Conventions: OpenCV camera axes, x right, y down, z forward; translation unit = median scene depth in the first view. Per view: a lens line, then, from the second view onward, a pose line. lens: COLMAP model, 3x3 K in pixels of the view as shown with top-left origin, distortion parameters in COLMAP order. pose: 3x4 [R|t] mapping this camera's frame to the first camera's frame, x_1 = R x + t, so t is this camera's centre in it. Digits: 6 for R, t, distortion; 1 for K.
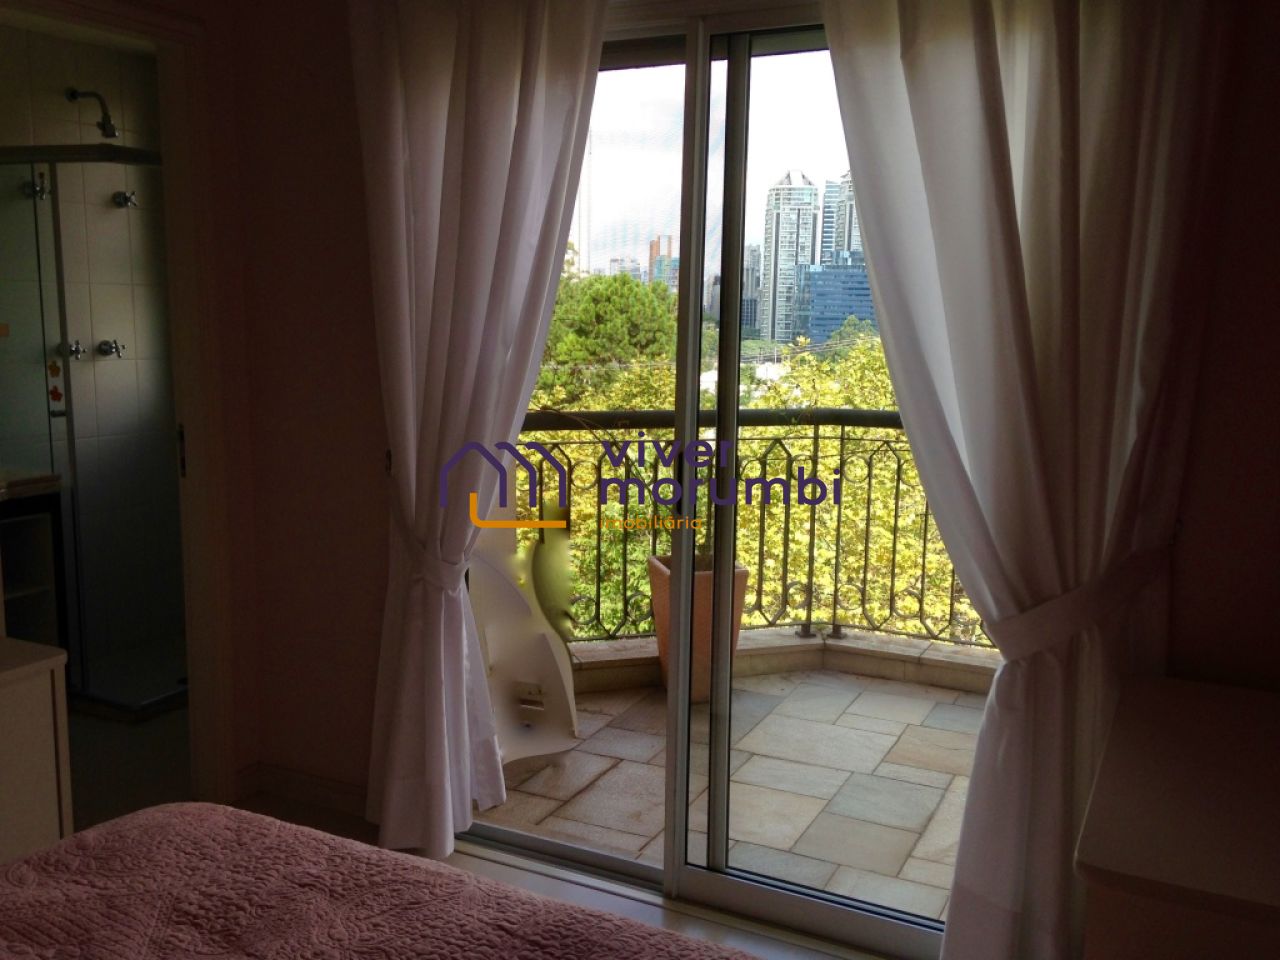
lens RADIAL K [[1159.1, 0, 626.5], [0, 1159.1, 488.9], [0, 0, 1]] dist [0.141212, -0.183769]
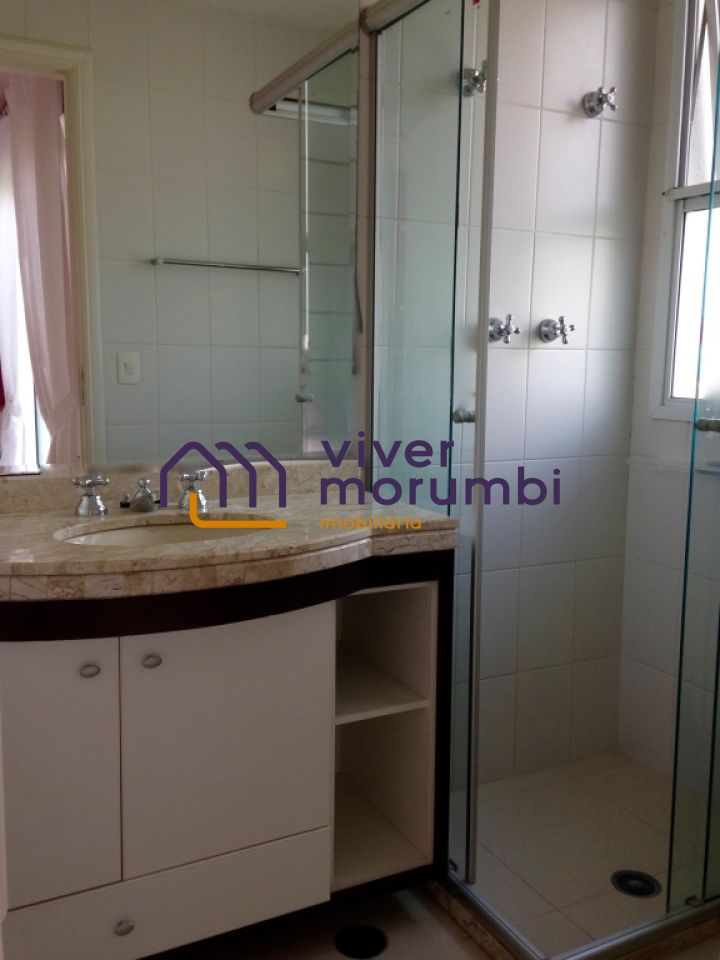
lens RADIAL K [[869.4, 0, 356.2], [0, 869.4, 474.7], [0, 0, 1]] dist [0.141212, -0.183769]
pose [[0.813460, 0.069780, -0.577420, -0.378525], [-0.089987, 0.995922, -0.006417, -0.037724], [0.574617, 0.057180, 0.816422, 0.863611]]
